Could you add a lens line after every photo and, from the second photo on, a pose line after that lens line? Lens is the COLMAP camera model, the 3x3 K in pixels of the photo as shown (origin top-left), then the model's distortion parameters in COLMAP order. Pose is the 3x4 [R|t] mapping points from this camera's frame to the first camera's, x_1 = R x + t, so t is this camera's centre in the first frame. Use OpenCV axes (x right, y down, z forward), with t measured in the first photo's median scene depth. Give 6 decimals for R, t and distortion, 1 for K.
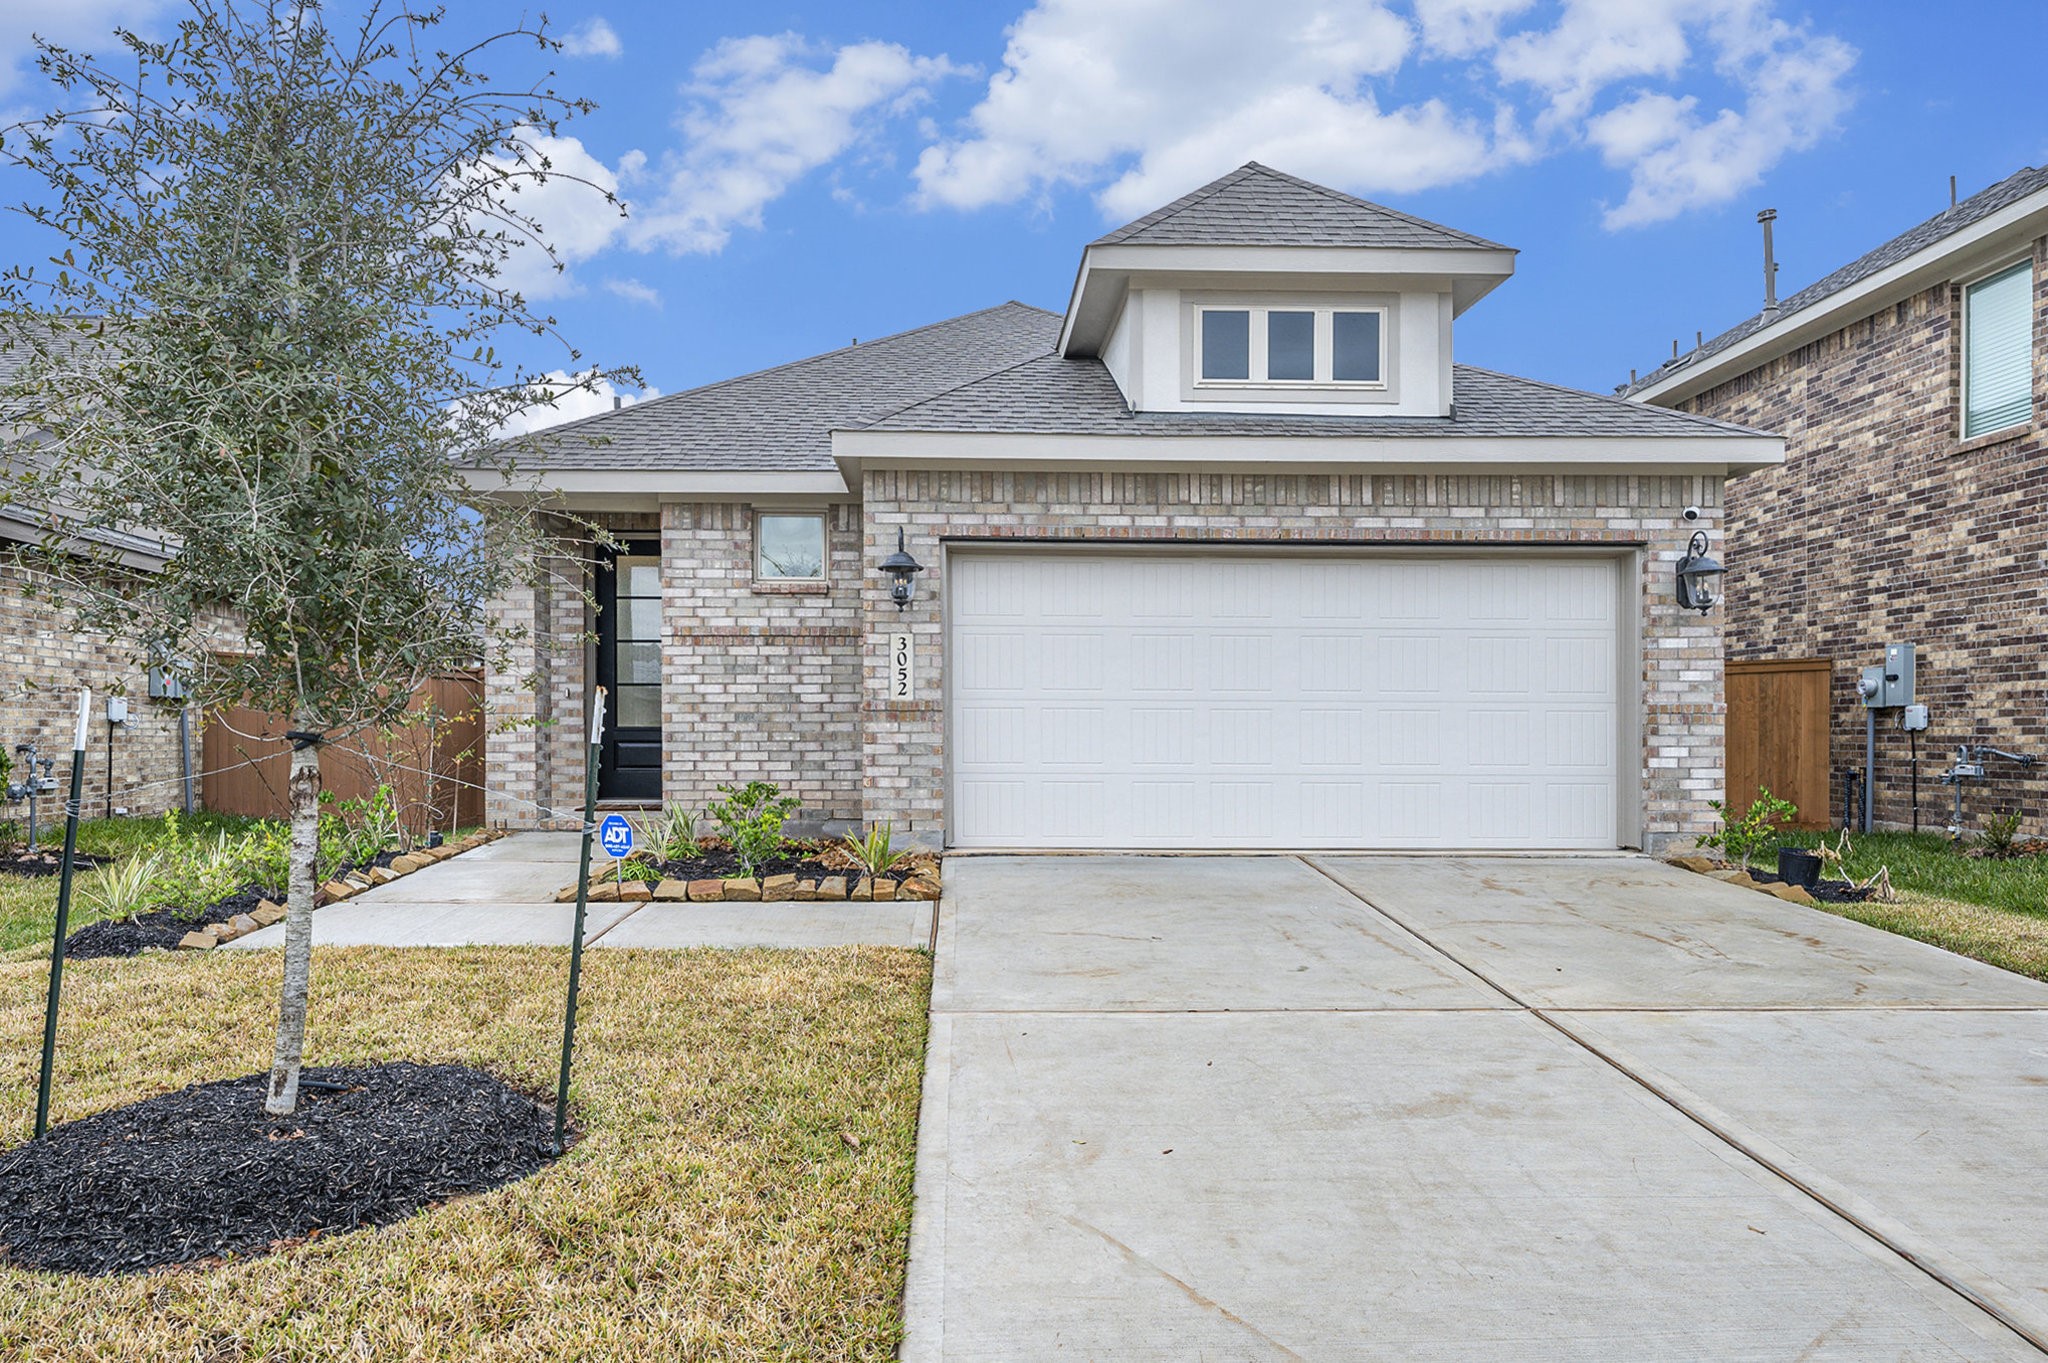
lens RADIAL K [[1328.7, 0, 989.6], [0, 1328.7, 761.0], [0, 0, 1]] dist [0.002646, 0.001878]
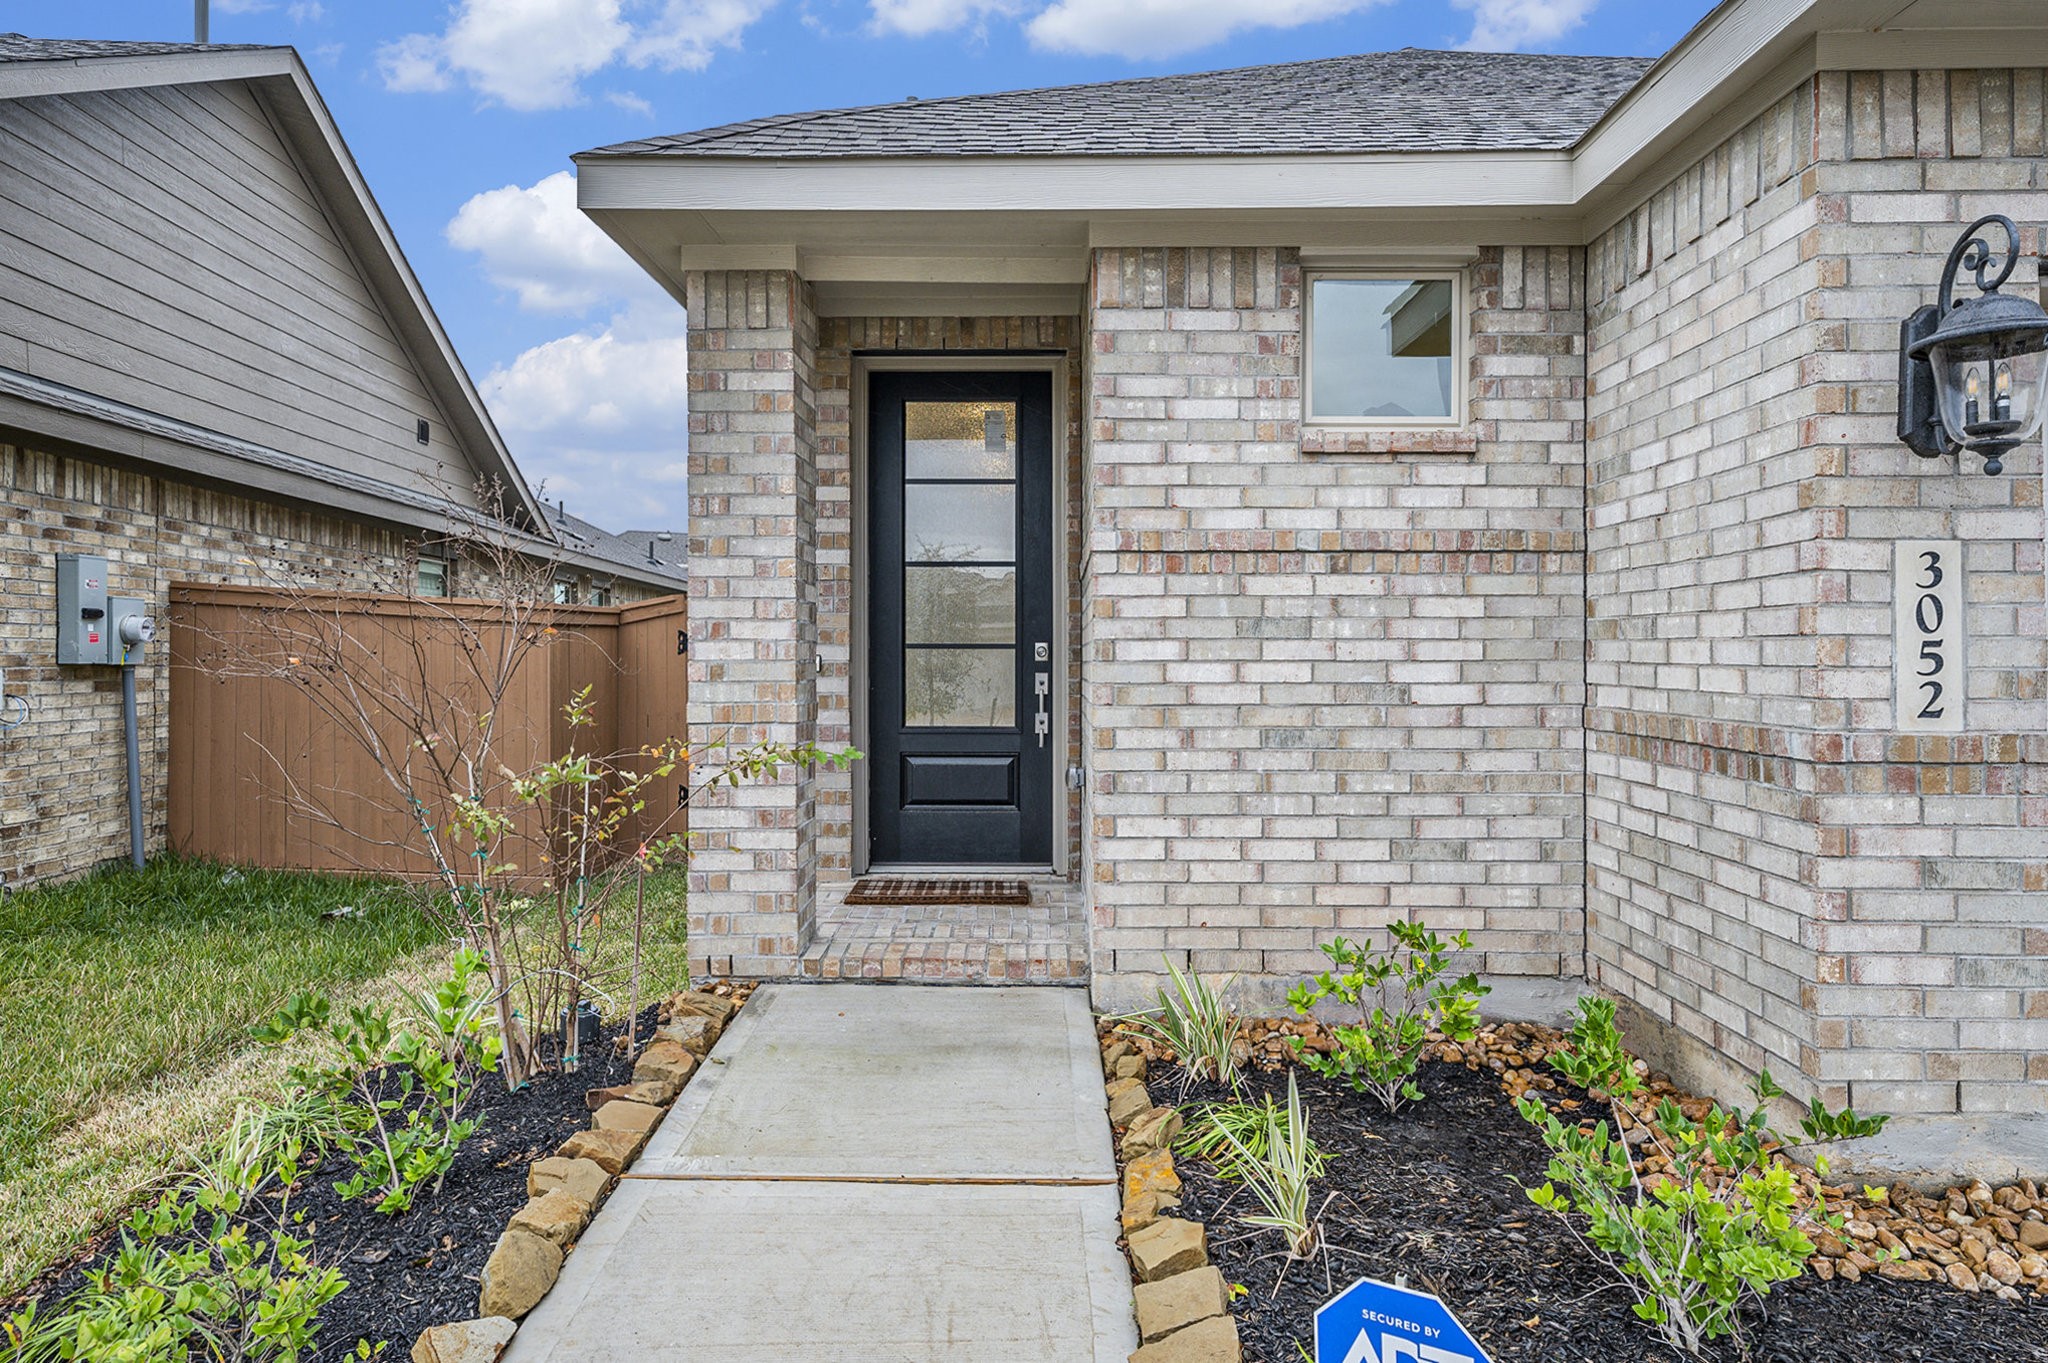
lens RADIAL K [[1391.2, 0, 1025.6], [0, 1391.2, 674.1], [0, 0, 1]] dist [0.018089, 0.000842]
pose [[0.998756, 0.001320, -0.049841, -0.245629], [-0.001767, 0.999959, -0.008921, -0.049723], [0.049827, 0.008998, 0.998717, 0.540068]]
